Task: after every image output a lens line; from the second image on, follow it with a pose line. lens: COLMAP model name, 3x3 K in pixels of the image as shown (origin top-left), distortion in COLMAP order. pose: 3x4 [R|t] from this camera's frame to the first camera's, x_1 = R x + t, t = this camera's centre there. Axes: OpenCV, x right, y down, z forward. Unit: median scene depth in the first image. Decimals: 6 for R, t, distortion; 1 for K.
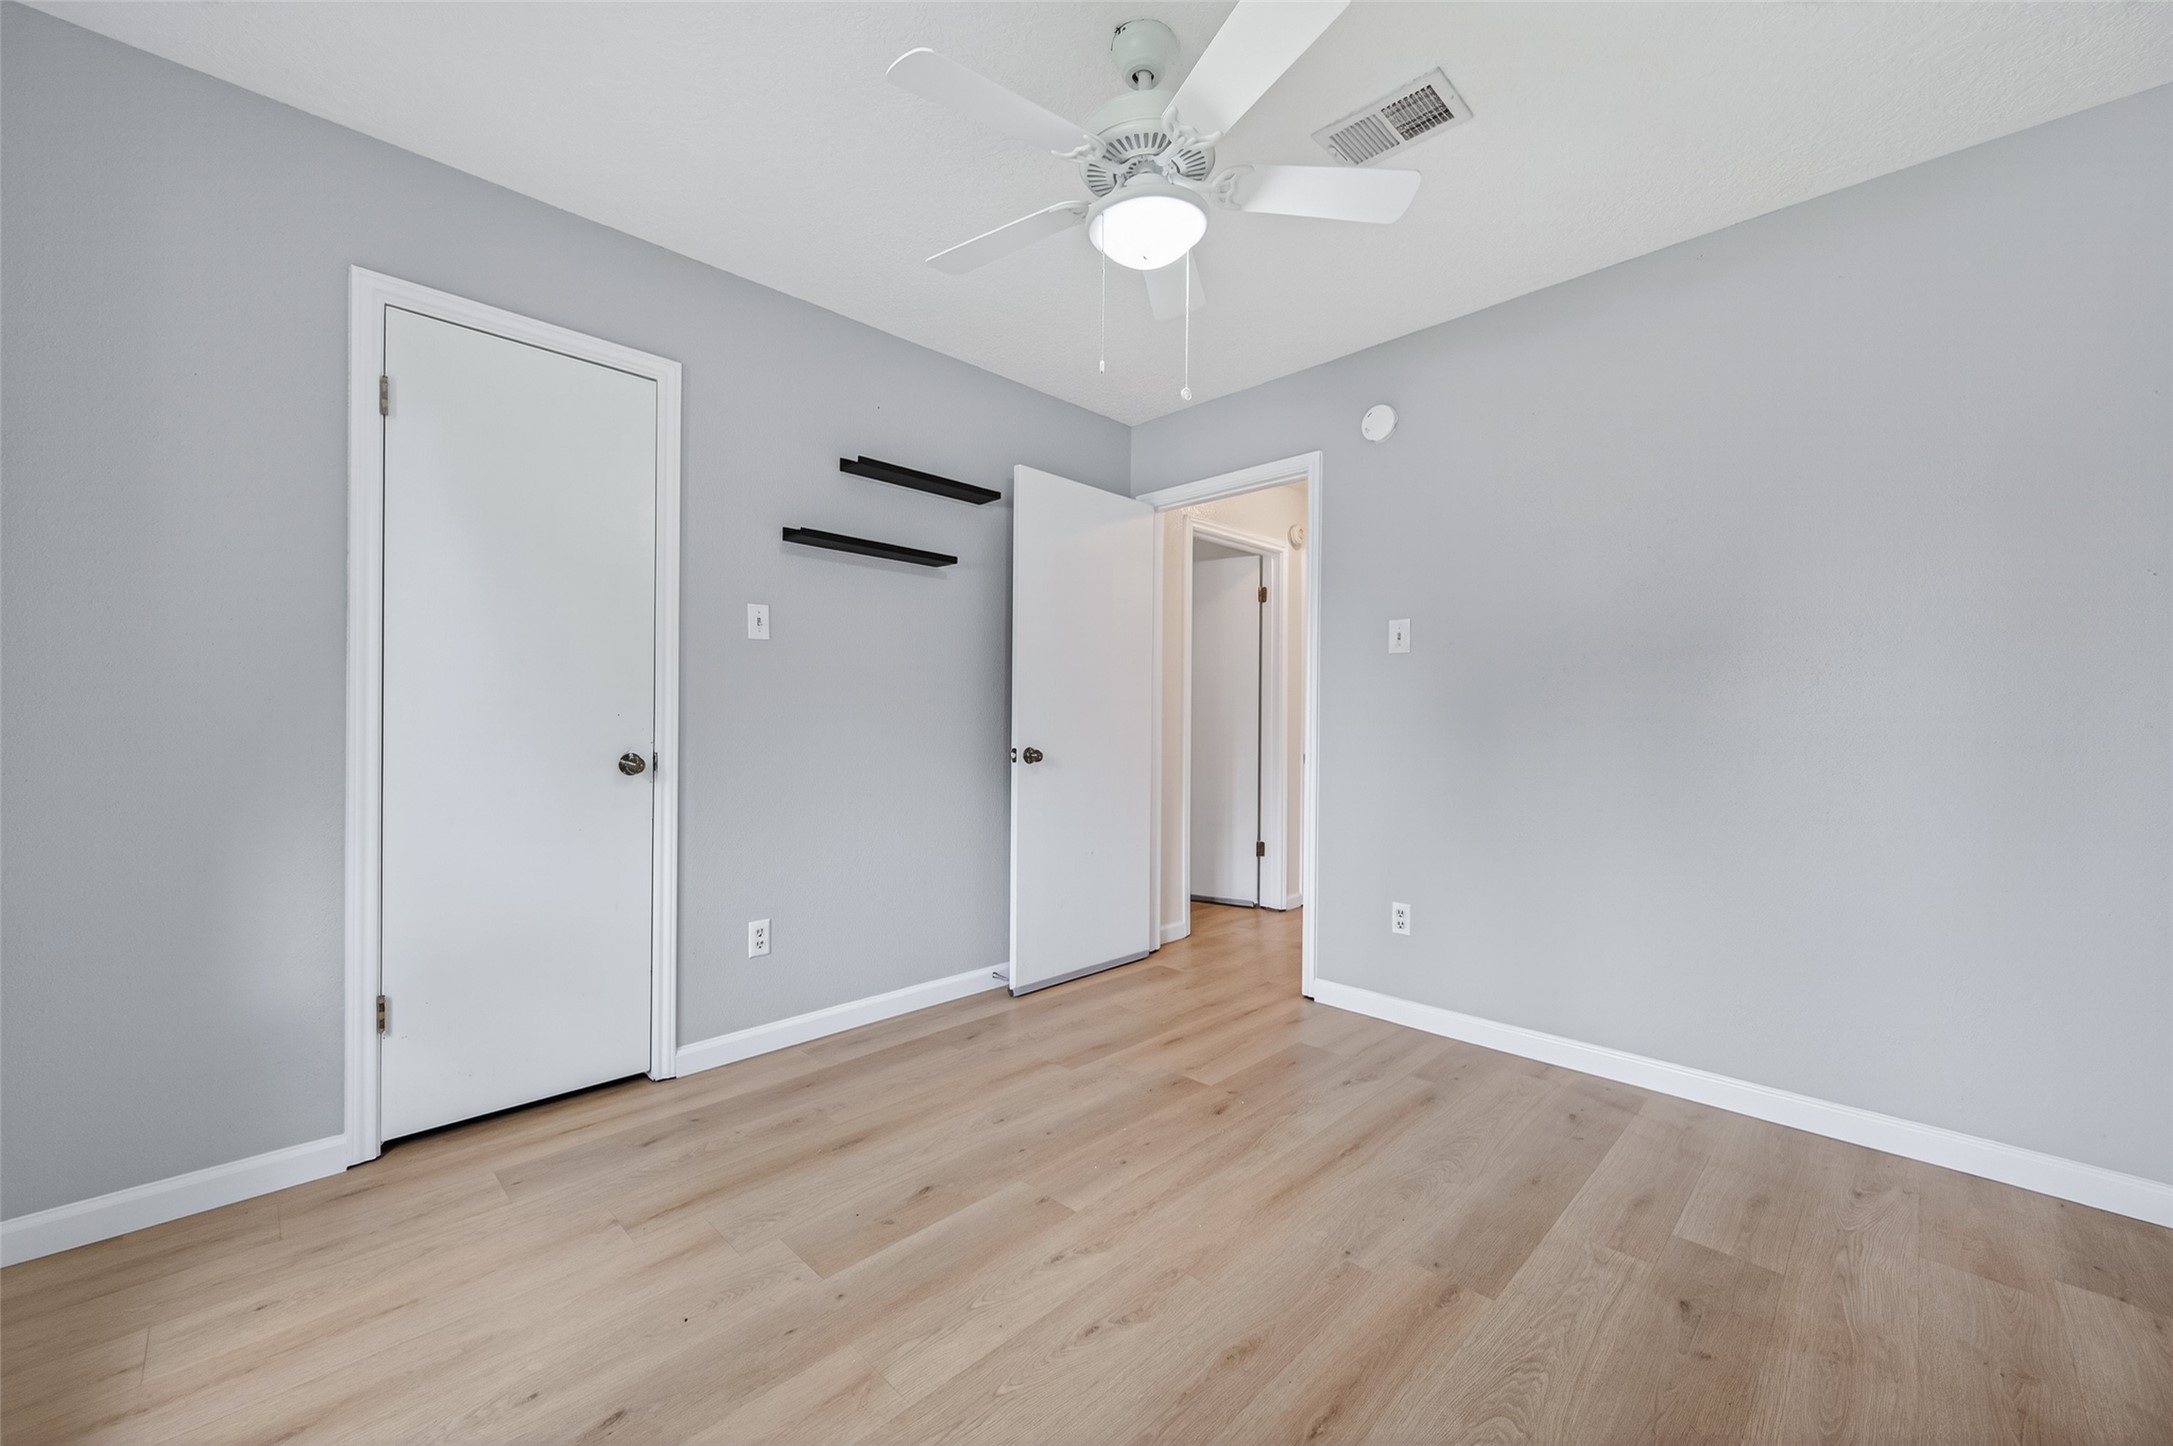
lens RADIAL K [[843.6, 0, 1087.6], [0, 843.6, 729.8], [0, 0, 1]] dist [0.010503, -0.005344]
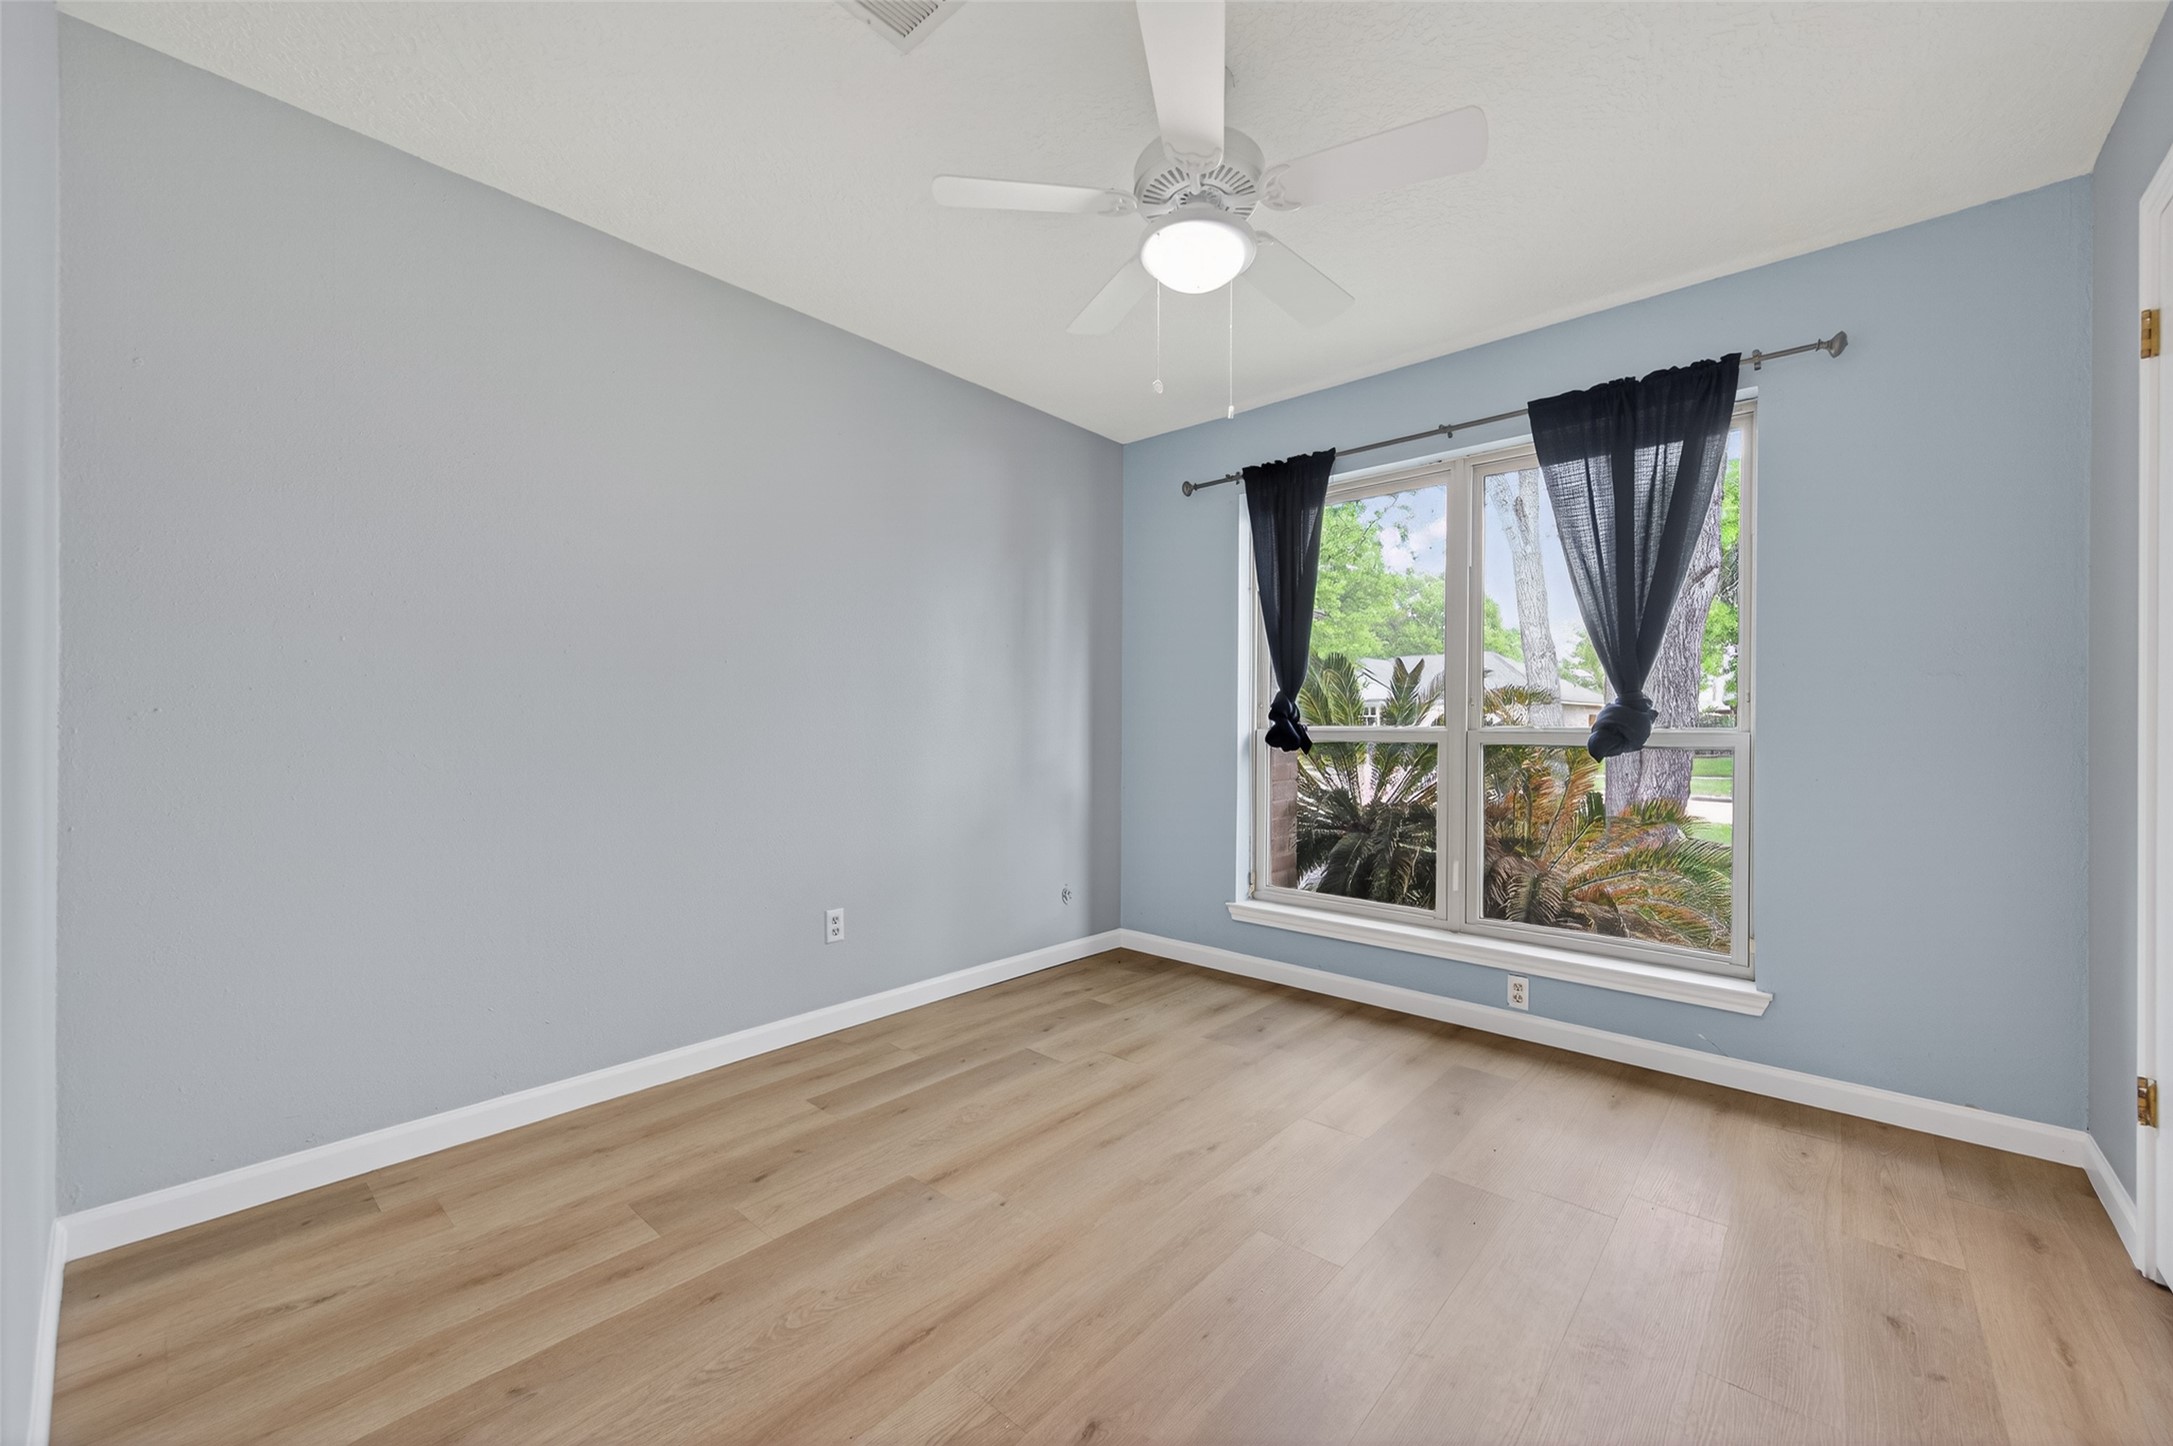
lens RADIAL K [[843.6, 0, 1087.6], [0, 843.6, 729.8], [0, 0, 1]] dist [0.010503, -0.005344]
pose [[-0.998435, -0.012366, -0.054539, 0.250672], [-0.011667, 0.999846, -0.013130, 0.010300], [0.054693, -0.012473, -0.998425, 2.011995]]
